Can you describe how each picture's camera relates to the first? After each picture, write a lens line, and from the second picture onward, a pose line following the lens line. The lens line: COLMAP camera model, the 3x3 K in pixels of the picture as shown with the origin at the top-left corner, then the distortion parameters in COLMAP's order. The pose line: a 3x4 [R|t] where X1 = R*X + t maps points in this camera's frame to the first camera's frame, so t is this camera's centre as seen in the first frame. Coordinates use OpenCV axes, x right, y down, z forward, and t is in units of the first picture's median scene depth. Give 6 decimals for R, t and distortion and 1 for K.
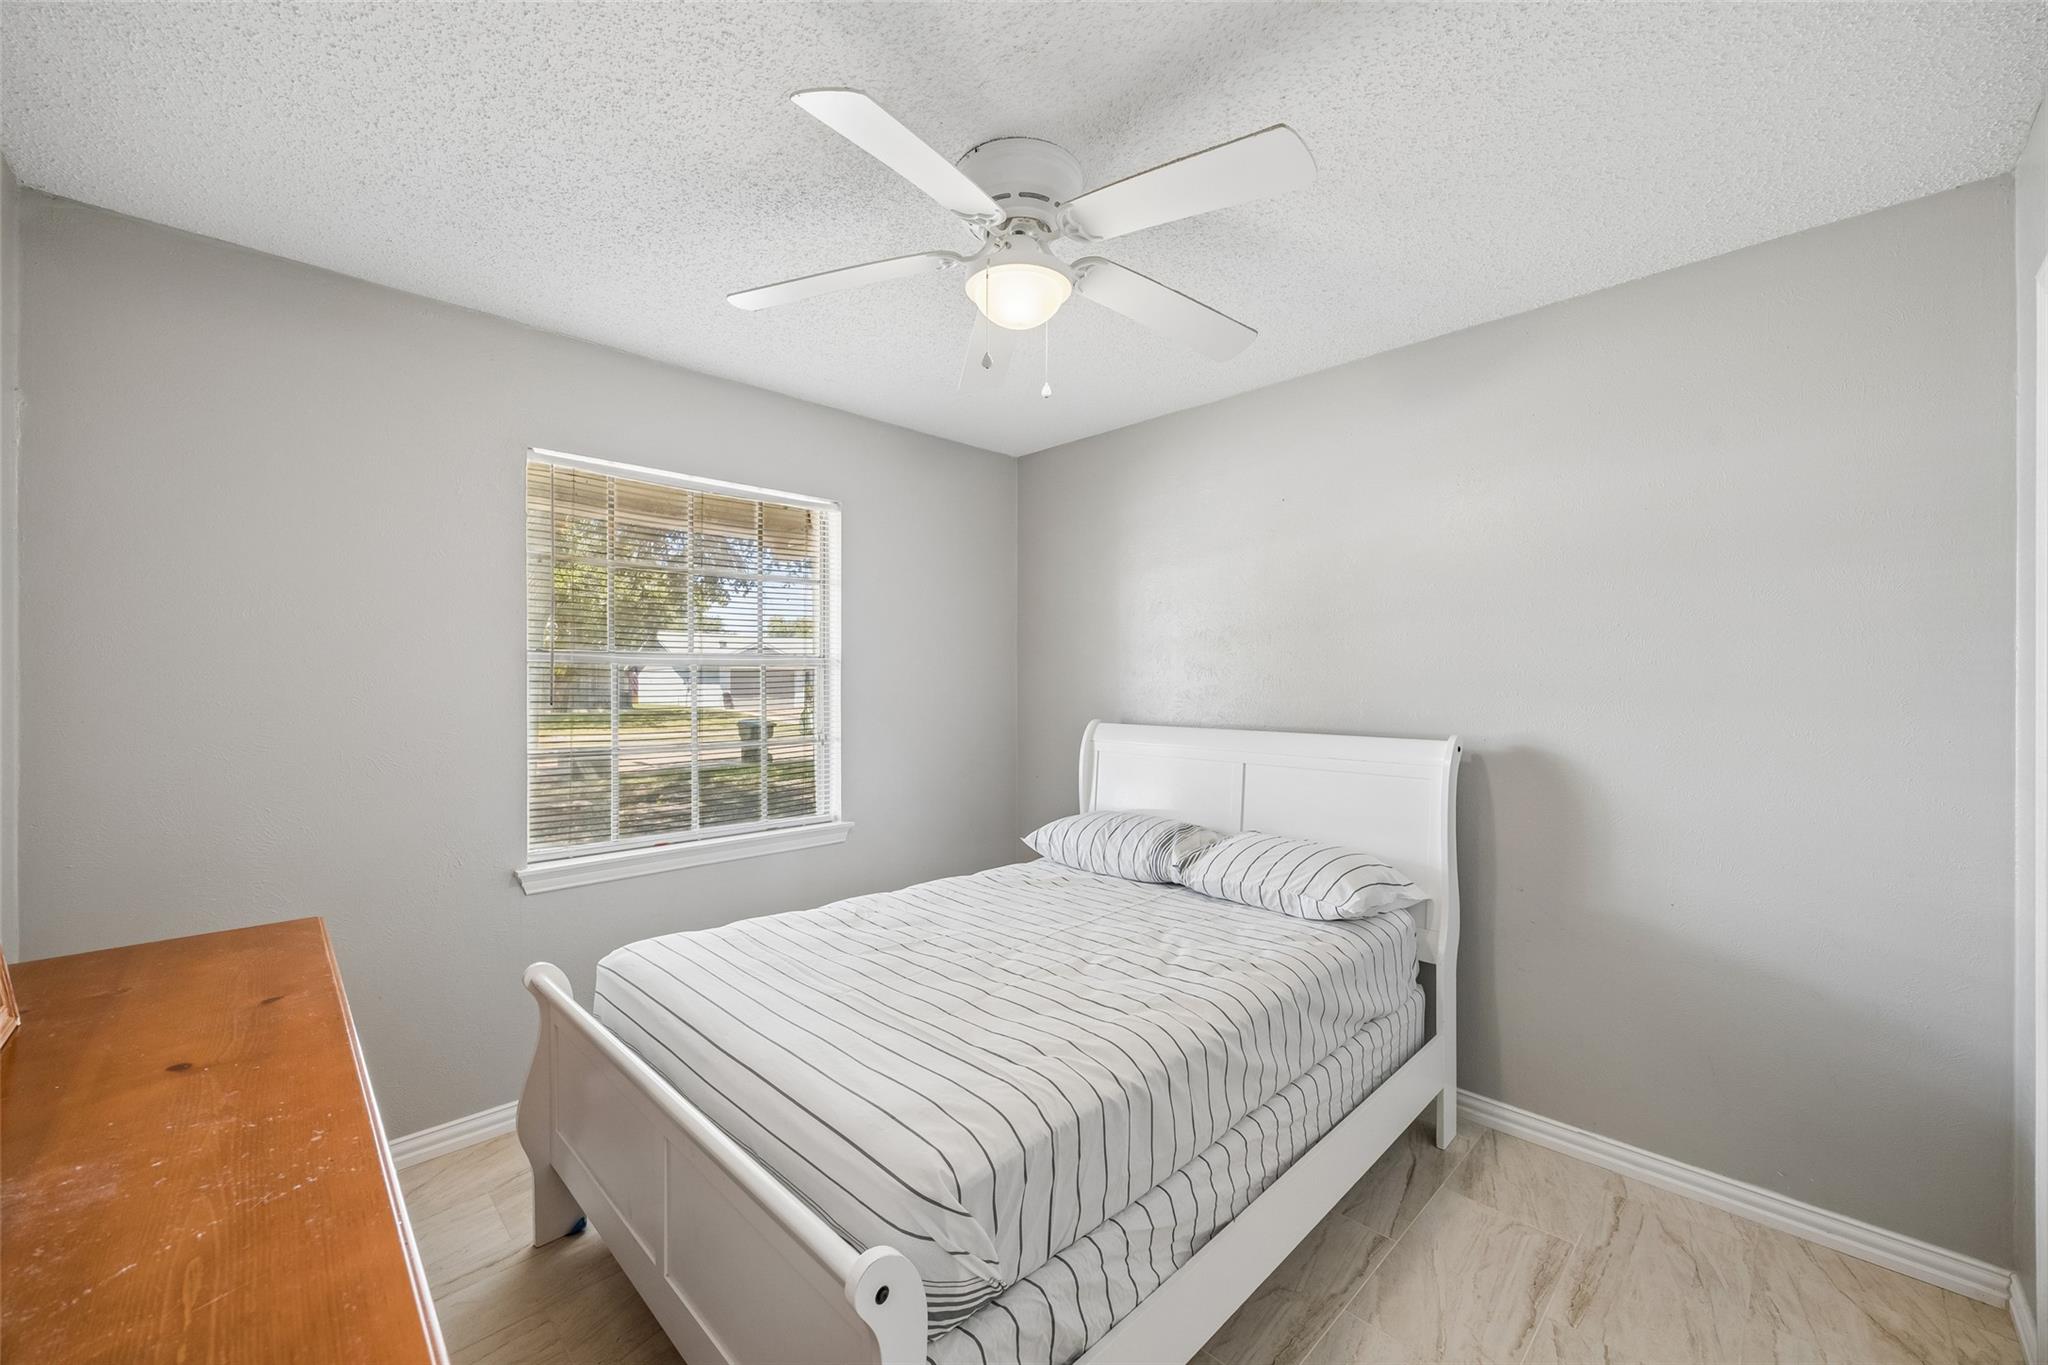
lens RADIAL K [[788.1, 0, 1022.1], [0, 788.1, 686.4], [0, 0, 1]] dist [0.000116, -0.000364]
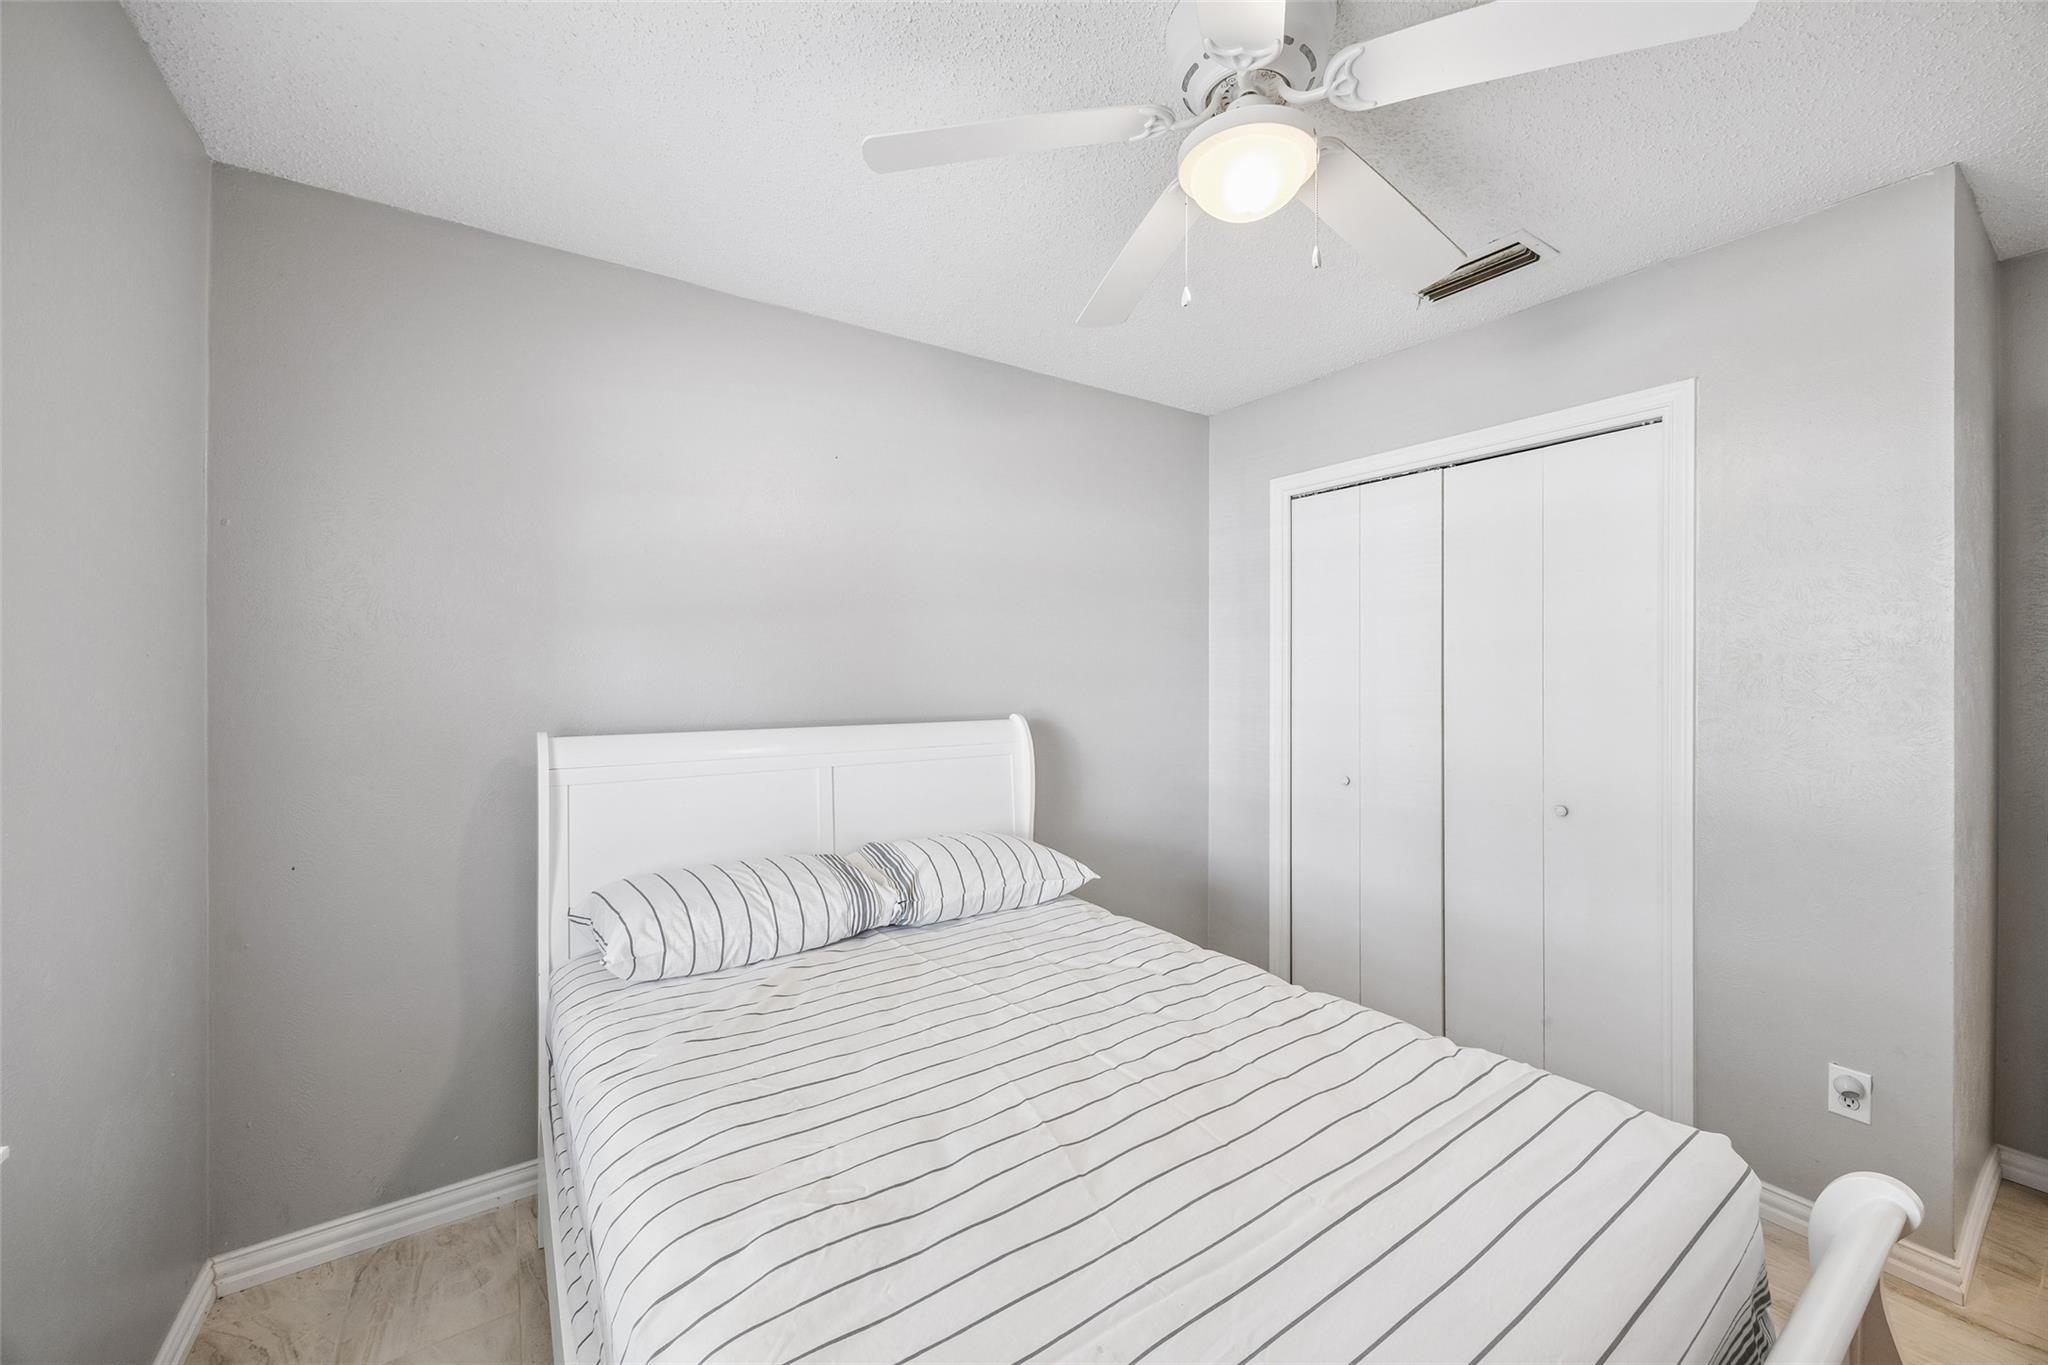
lens RADIAL K [[788.1, 0, 1024.2], [0, 788.1, 670.0], [0, 0, 1]] dist [0.000116, -0.000364]
pose [[0.178251, -0.002736, 0.983981, -0.645003], [0.003078, 0.999993, 0.002223, -0.006707], [-0.983980, 0.002632, 0.178258, 0.853247]]
